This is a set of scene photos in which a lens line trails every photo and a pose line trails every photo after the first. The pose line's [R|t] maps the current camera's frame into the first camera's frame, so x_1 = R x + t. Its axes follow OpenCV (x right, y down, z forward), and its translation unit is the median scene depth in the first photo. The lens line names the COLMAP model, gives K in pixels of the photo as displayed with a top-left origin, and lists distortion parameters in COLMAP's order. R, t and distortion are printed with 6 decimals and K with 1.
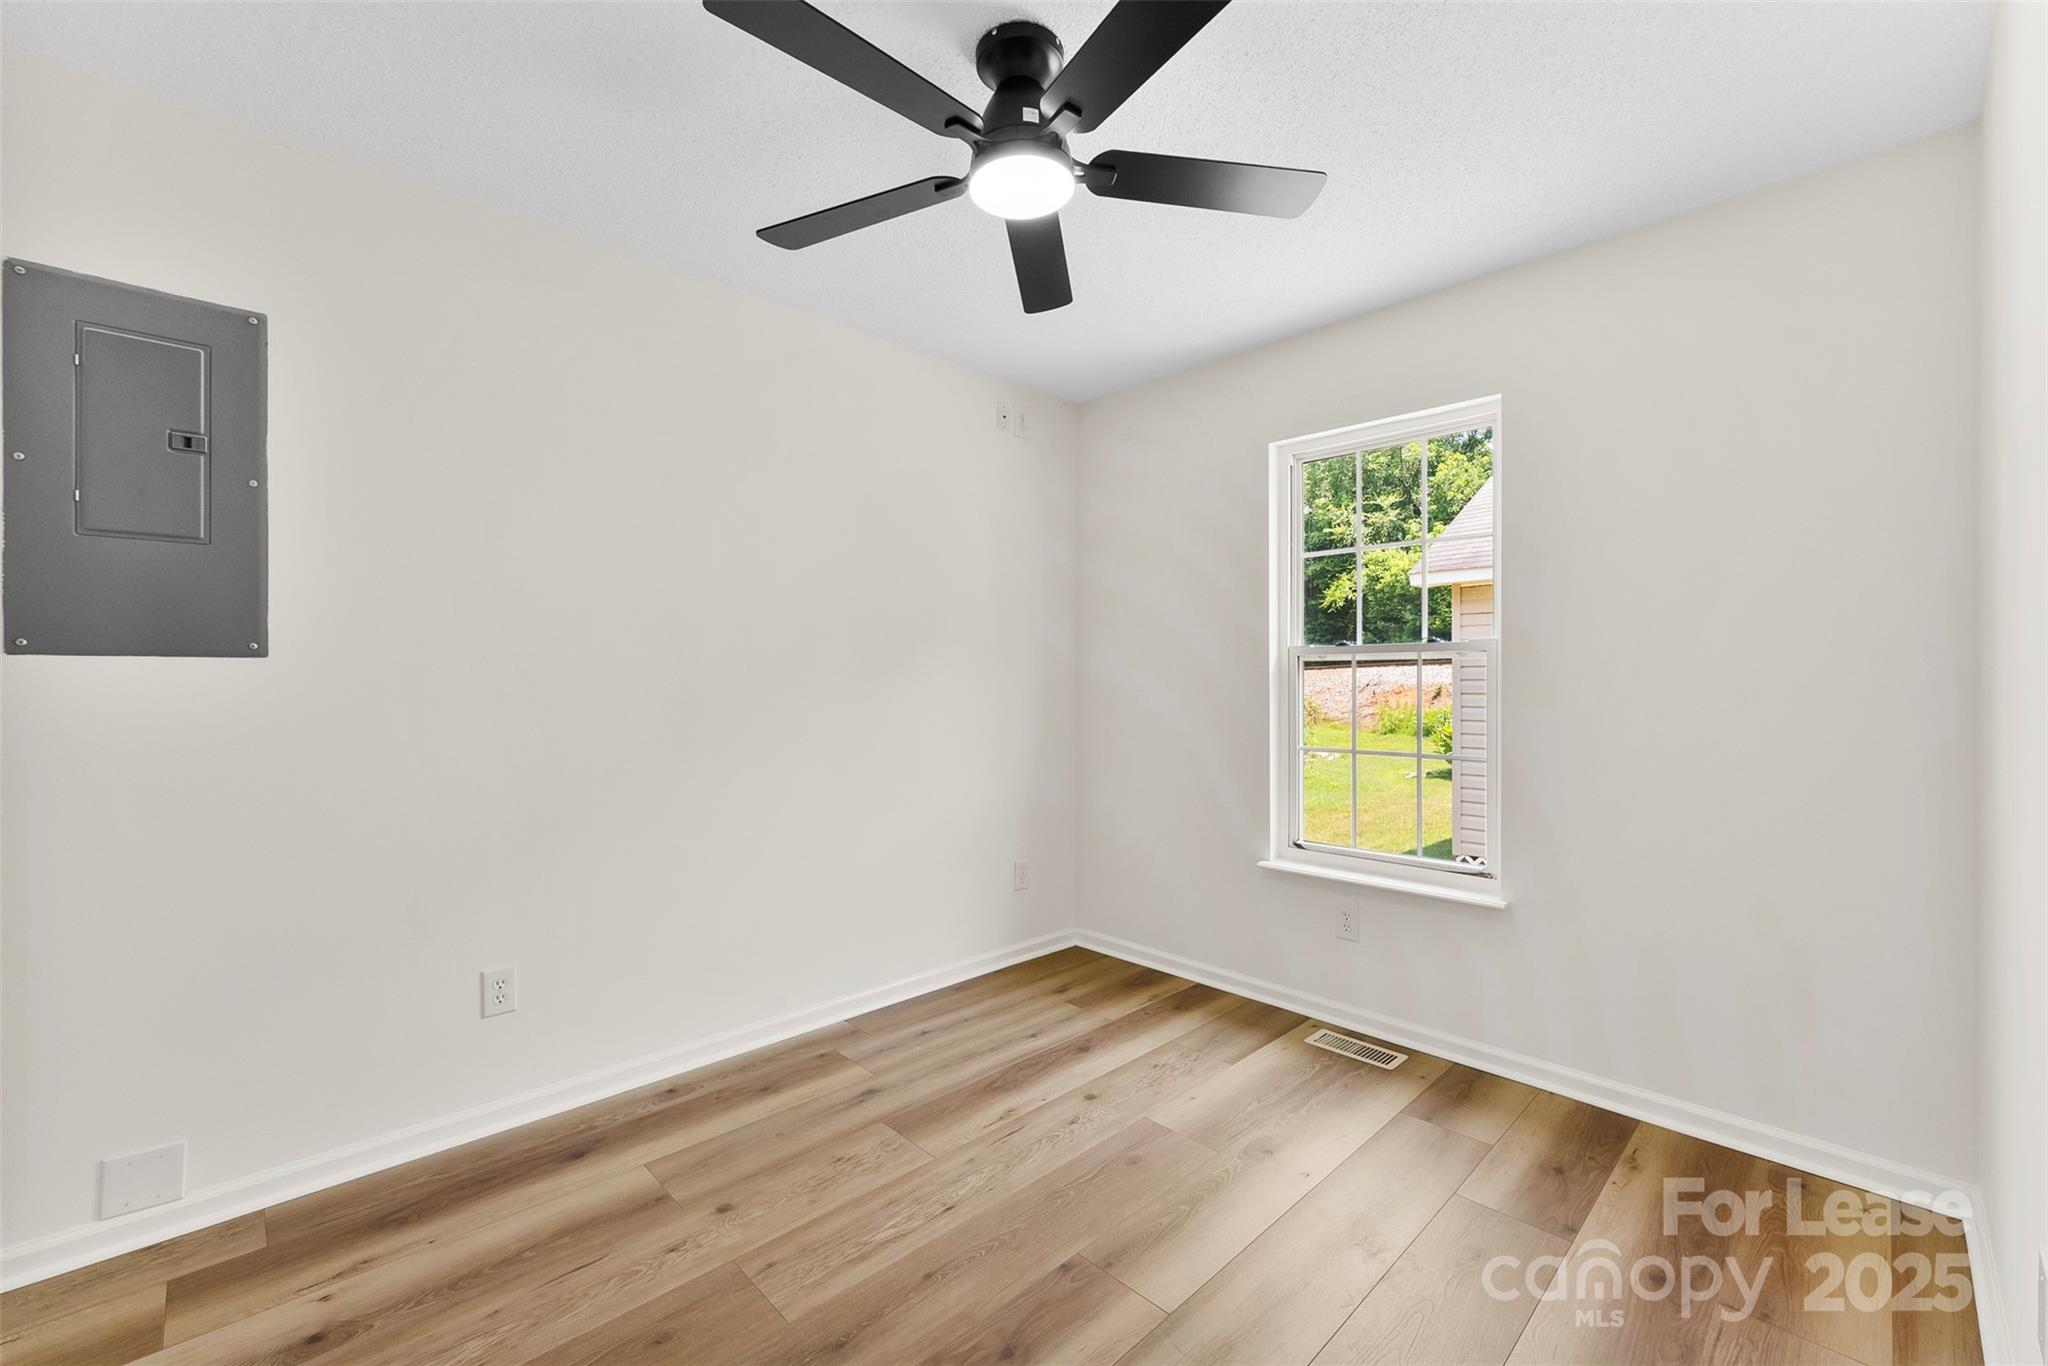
lens RADIAL K [[836.7, 0, 1024.6], [0, 836.7, 673.7], [0, 0, 1]] dist [-0.007037, 0.000486]
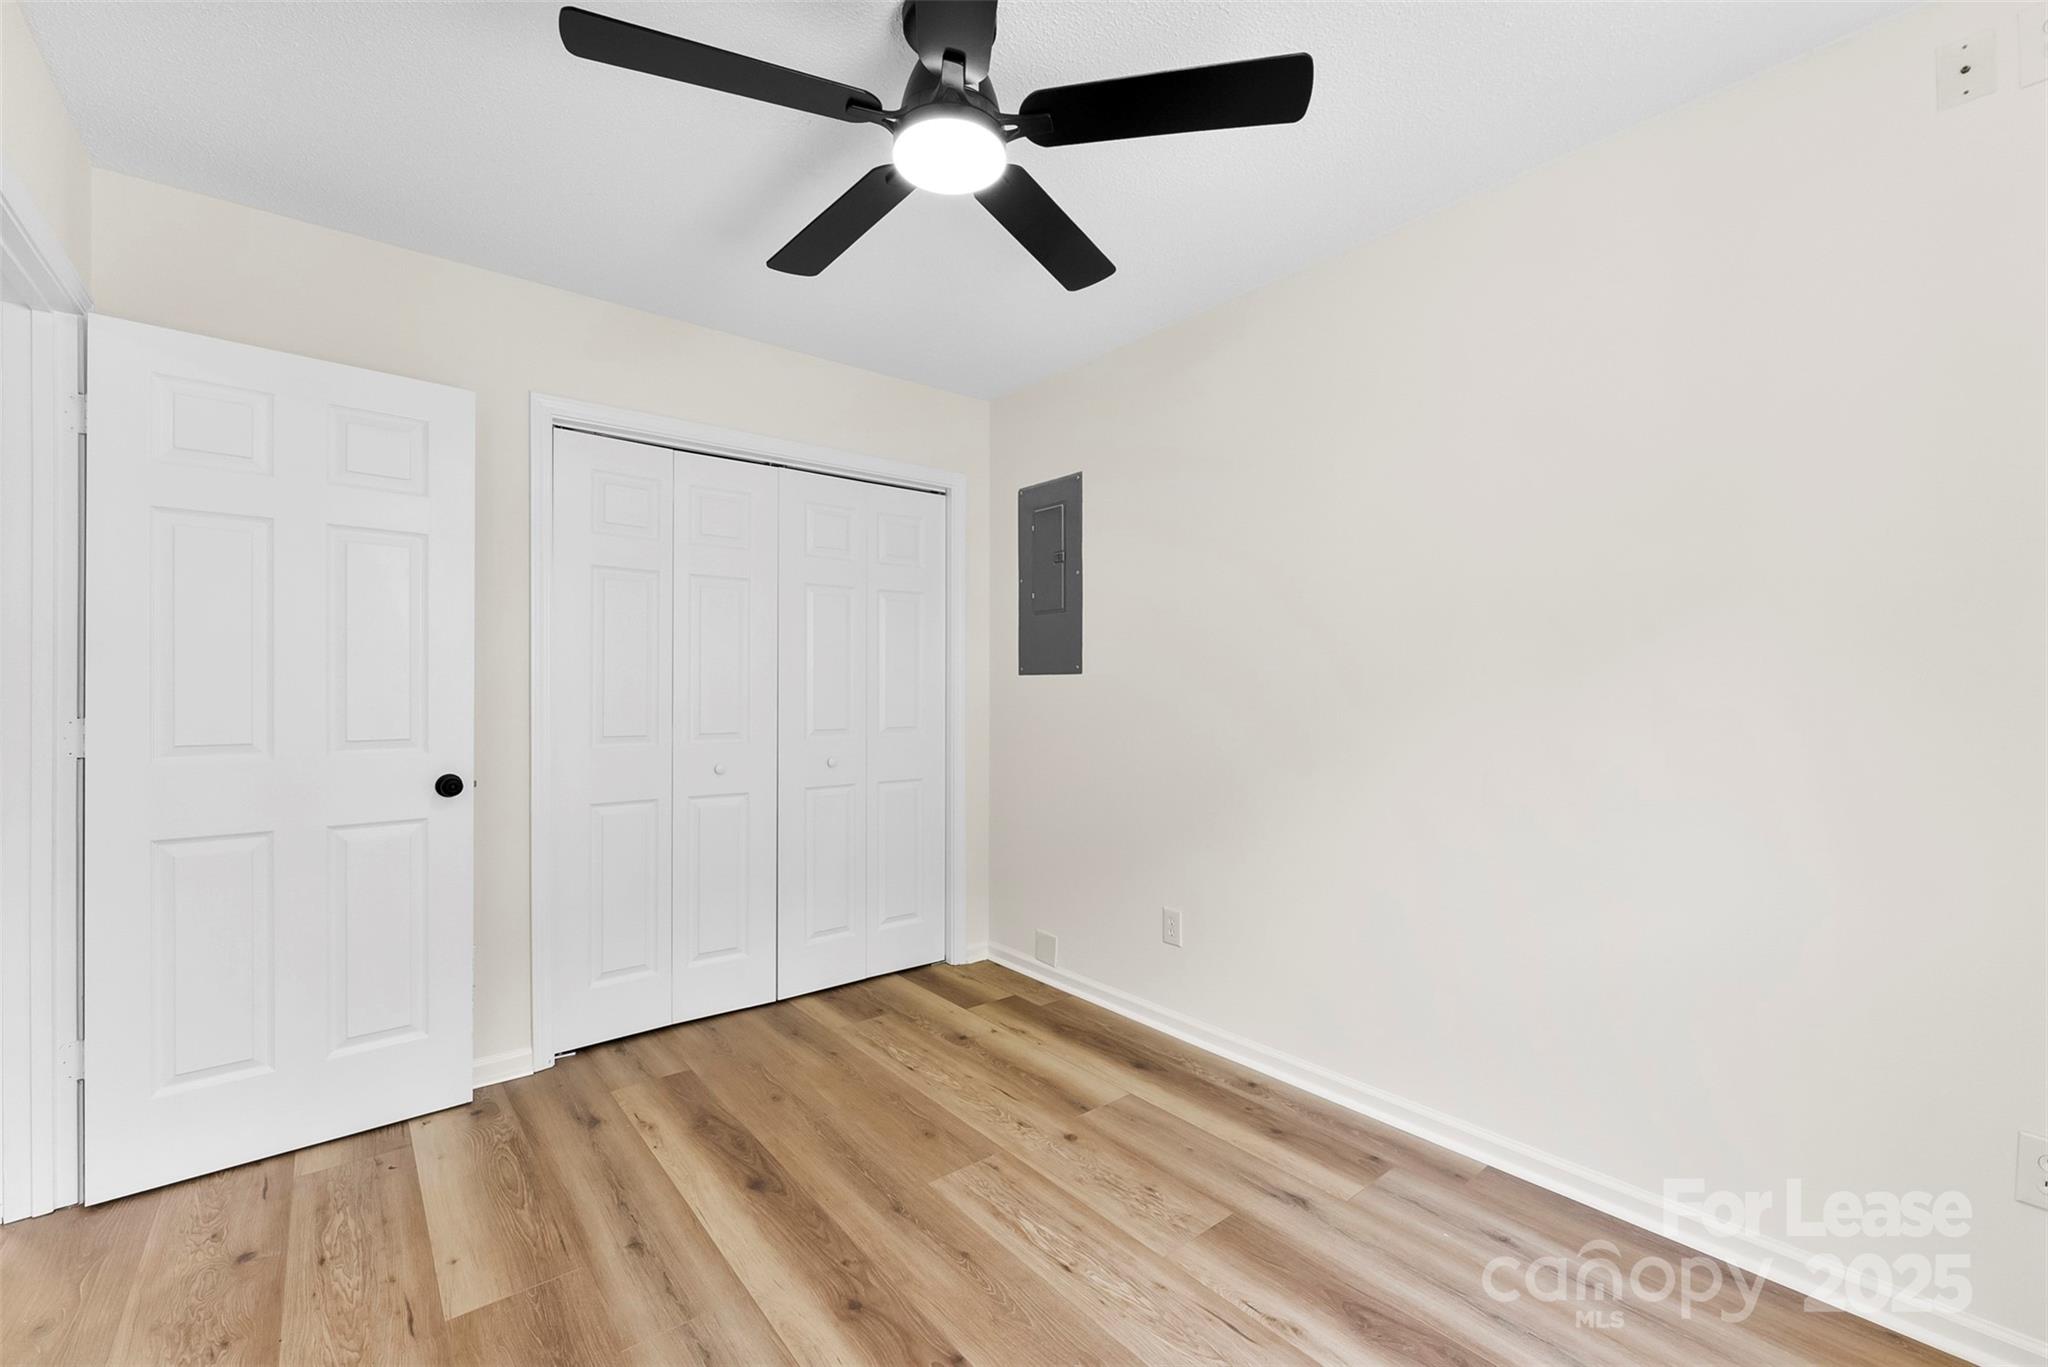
lens RADIAL K [[848.1, 0, 1015.4], [0, 848.1, 693.0], [0, 0, 1]] dist [-0.002362, -0.000068]
pose [[-0.087808, 0.005053, -0.996125, 0.822898], [0.005015, 0.999977, 0.004630, 0.010779], [0.996125, -0.004589, -0.087831, 1.020477]]
